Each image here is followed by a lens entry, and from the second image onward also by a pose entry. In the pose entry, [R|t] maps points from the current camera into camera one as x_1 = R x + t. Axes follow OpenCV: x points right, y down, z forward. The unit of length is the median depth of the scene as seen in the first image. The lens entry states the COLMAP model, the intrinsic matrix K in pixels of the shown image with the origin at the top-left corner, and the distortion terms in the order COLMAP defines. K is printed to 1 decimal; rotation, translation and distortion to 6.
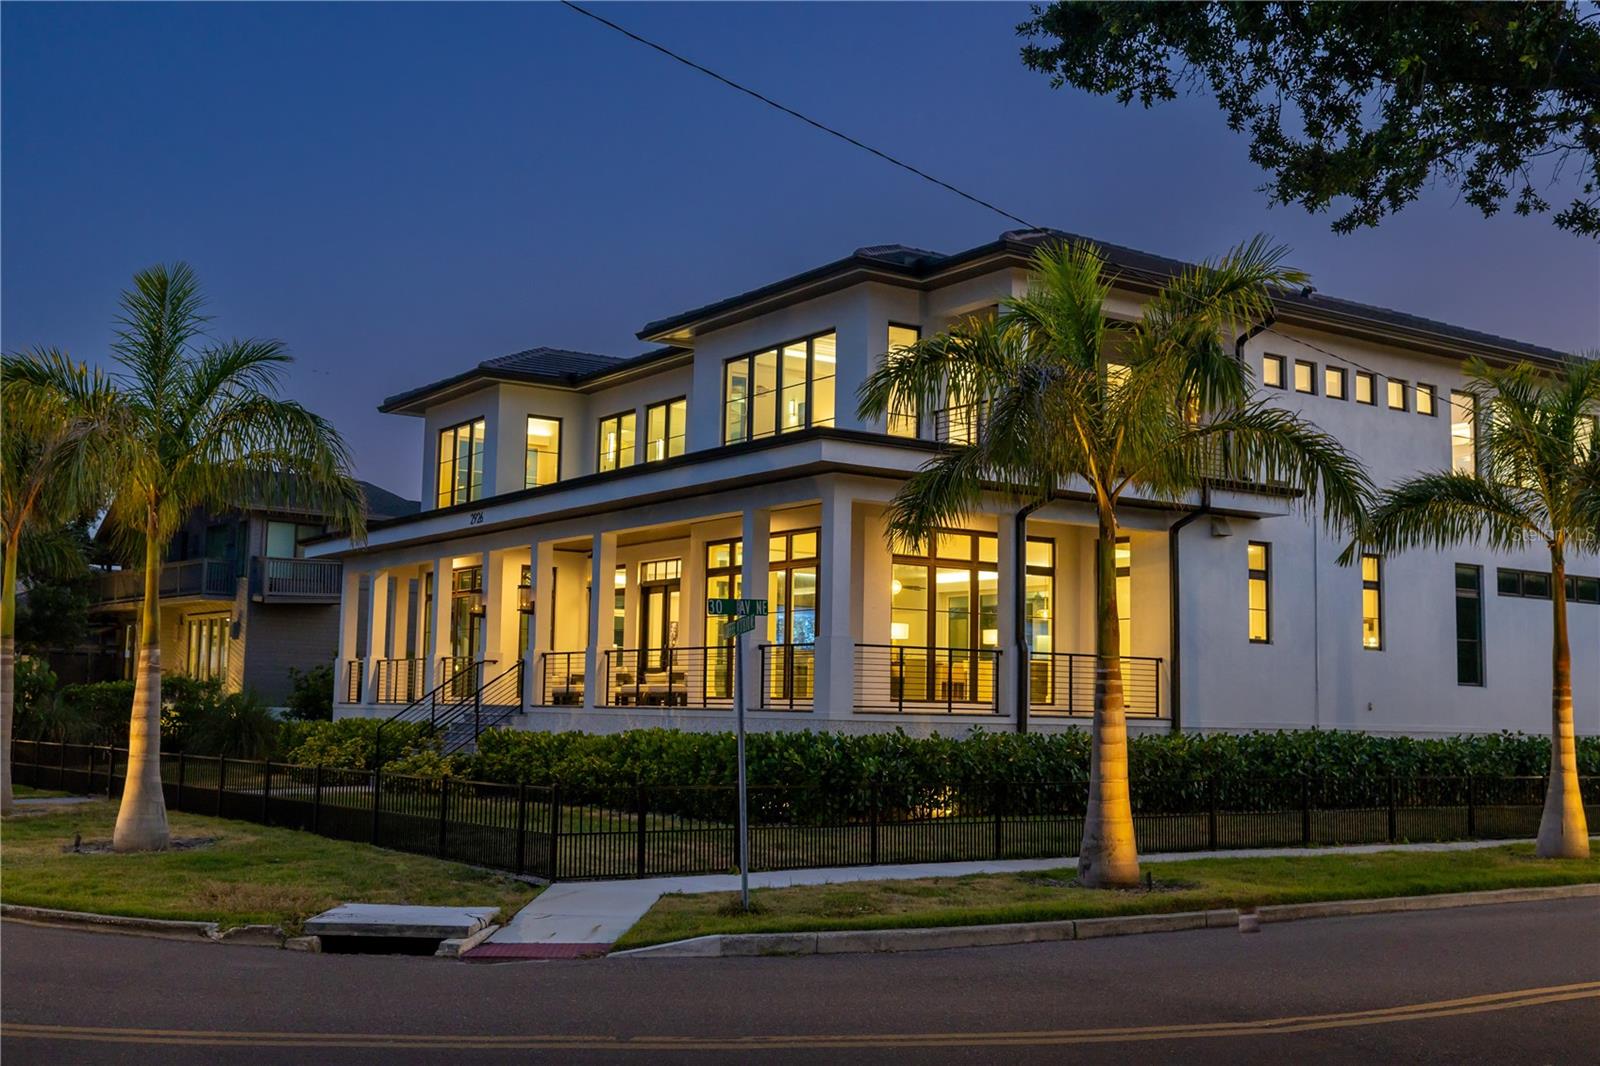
lens RADIAL K [[1670.6, 0, 806.8], [0, 1670.6, 533.5], [0, 0, 1]] dist [0.010363, 0.000000]
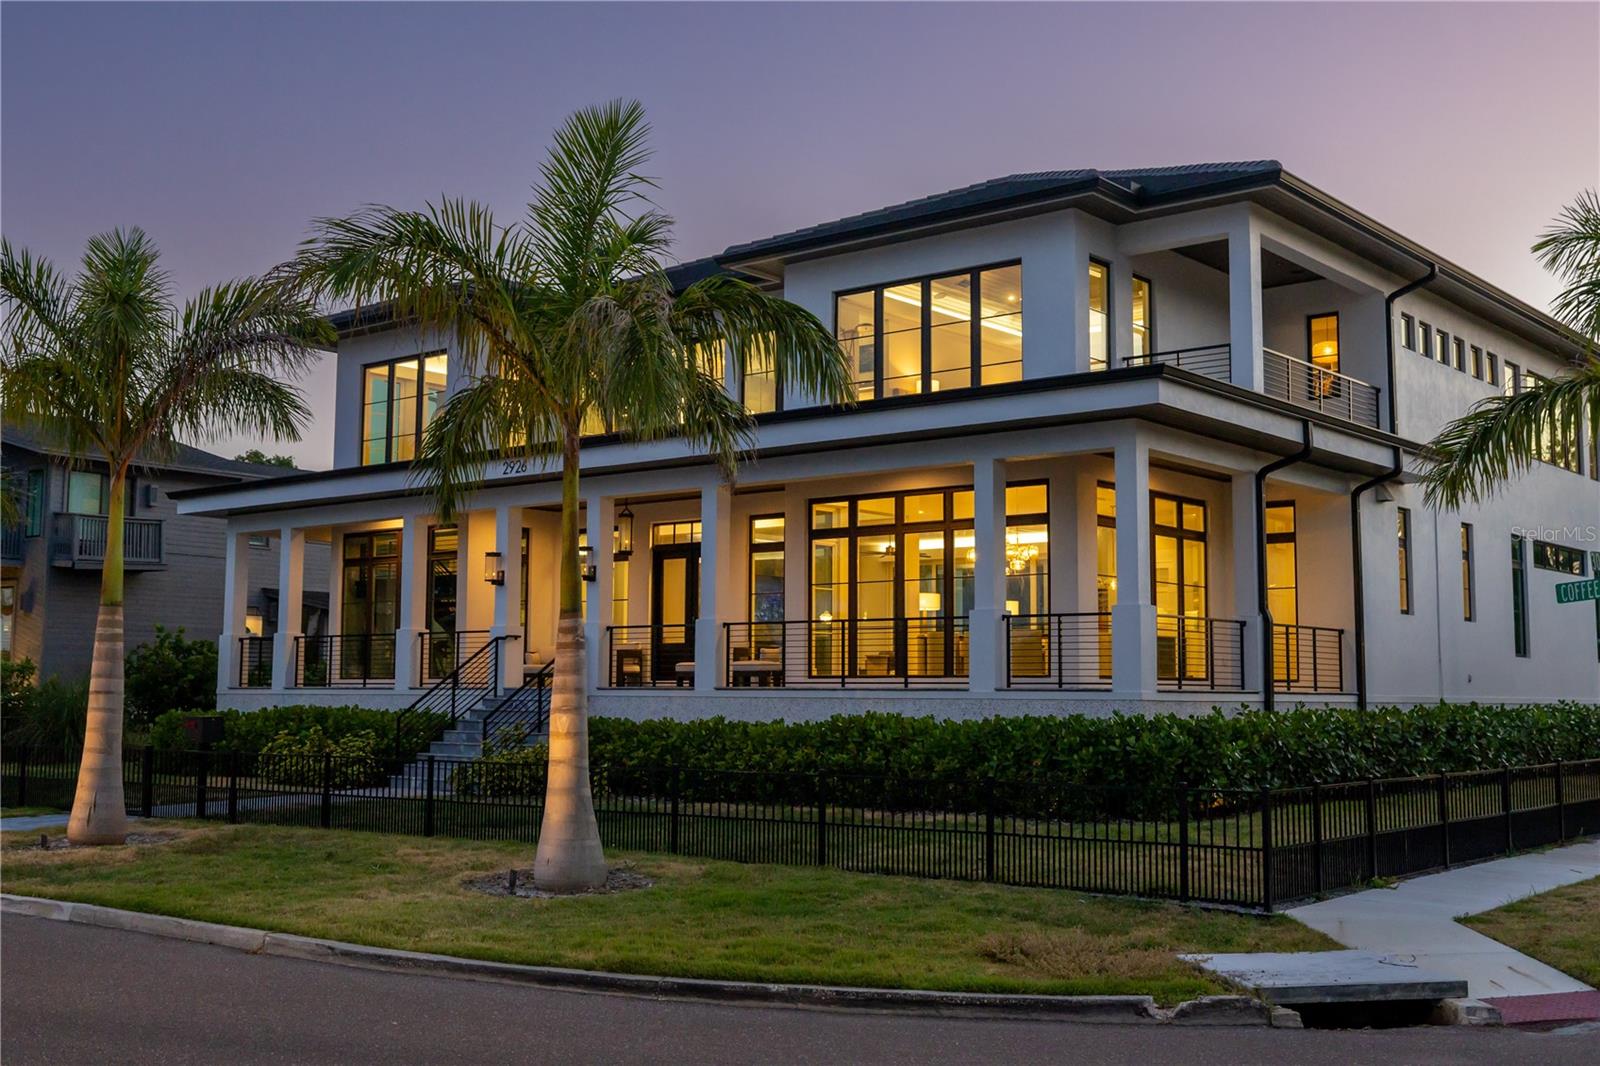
lens RADIAL K [[1670.6, 0, 796.2], [0, 1670.6, 530.1], [0, 0, 1]] dist [0.010363, 0.000000]
pose [[0.961973, 0.013219, 0.272825, -0.343014], [-0.016486, 0.999817, 0.009686, 0.014527], [-0.272648, -0.013815, 0.962015, 0.175940]]
